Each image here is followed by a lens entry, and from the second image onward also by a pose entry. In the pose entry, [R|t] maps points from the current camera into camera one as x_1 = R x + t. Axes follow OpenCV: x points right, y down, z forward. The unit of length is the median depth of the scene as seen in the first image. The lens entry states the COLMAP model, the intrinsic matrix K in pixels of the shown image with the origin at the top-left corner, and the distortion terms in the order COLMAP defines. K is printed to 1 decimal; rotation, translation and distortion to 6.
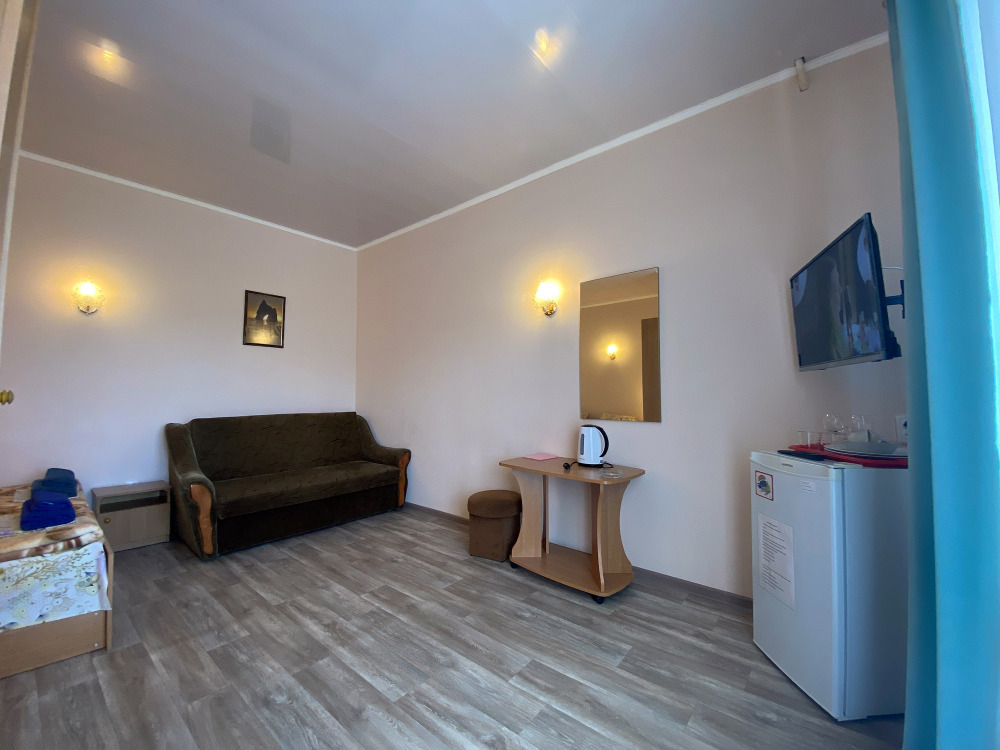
lens RADIAL K [[405.8, 0, 498.1], [0, 405.8, 361.7], [0, 0, 1]] dist [0.010640, -0.014685]
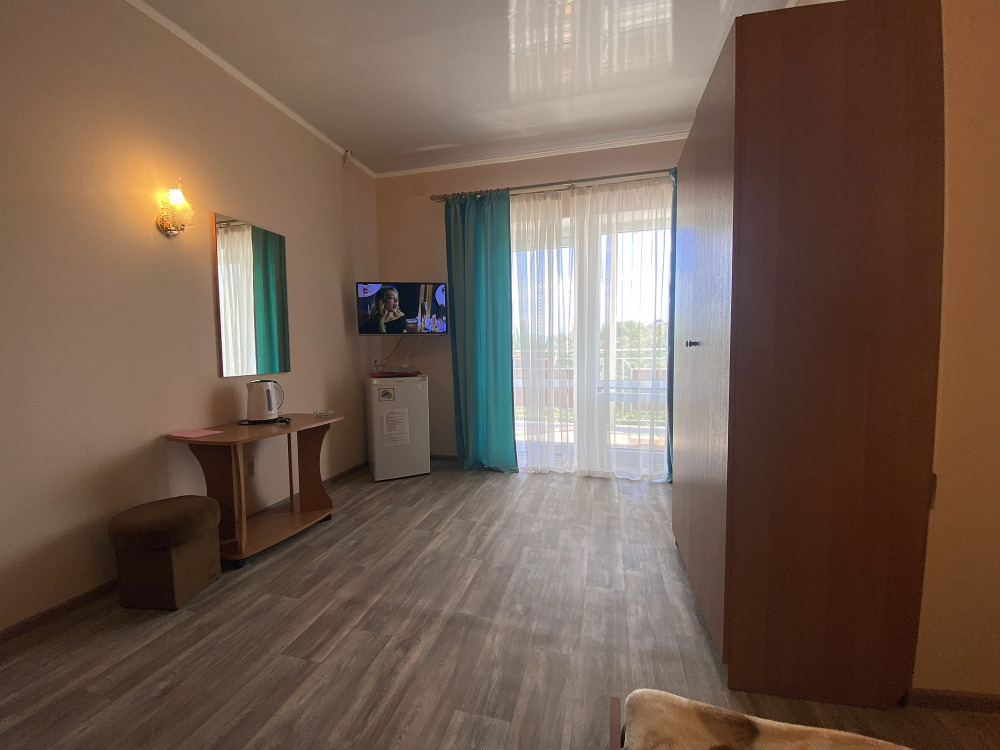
lens RADIAL K [[405.8, 0, 501.0], [0, 405.8, 374.6], [0, 0, 1]] dist [0.010640, -0.014685]
pose [[-0.422745, -0.054253, 0.904623, -1.003690], [-0.055911, 0.997866, 0.033716, 0.088281], [-0.904522, -0.036325, -0.424877, 1.025294]]
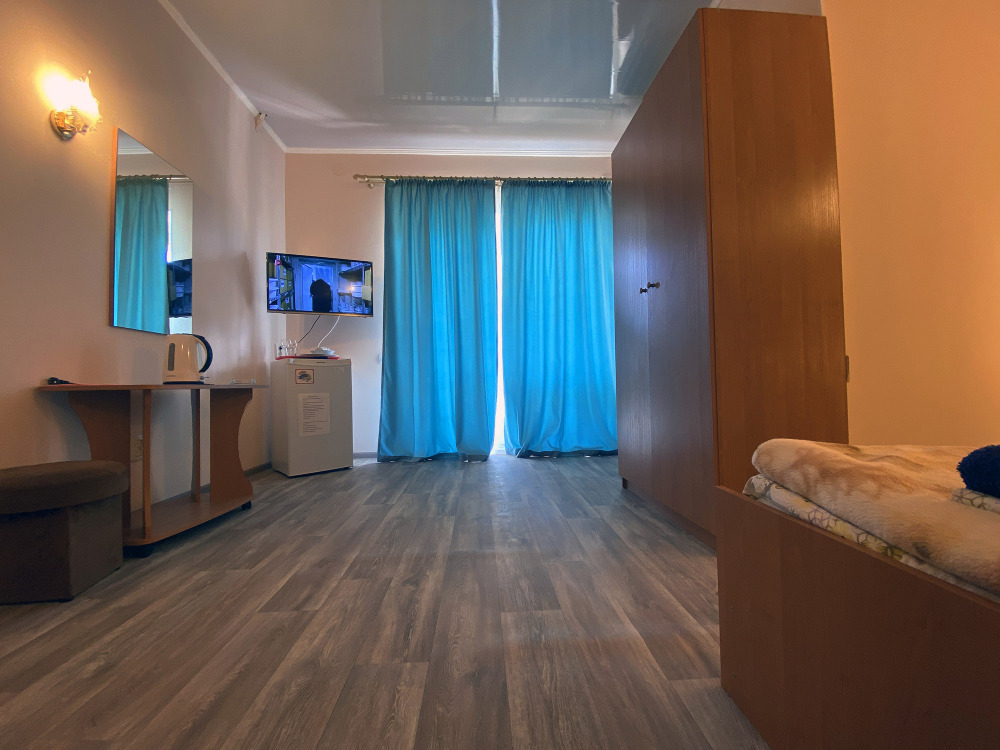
lens RADIAL K [[405.8, 0, 500.8], [0, 405.8, 373.5], [0, 0, 1]] dist [0.010640, -0.014685]
pose [[-0.680252, 0.030100, 0.732360, -0.890344], [-0.036738, 0.996501, -0.075080, 0.299867], [-0.732057, -0.077978, -0.676766, 1.199932]]
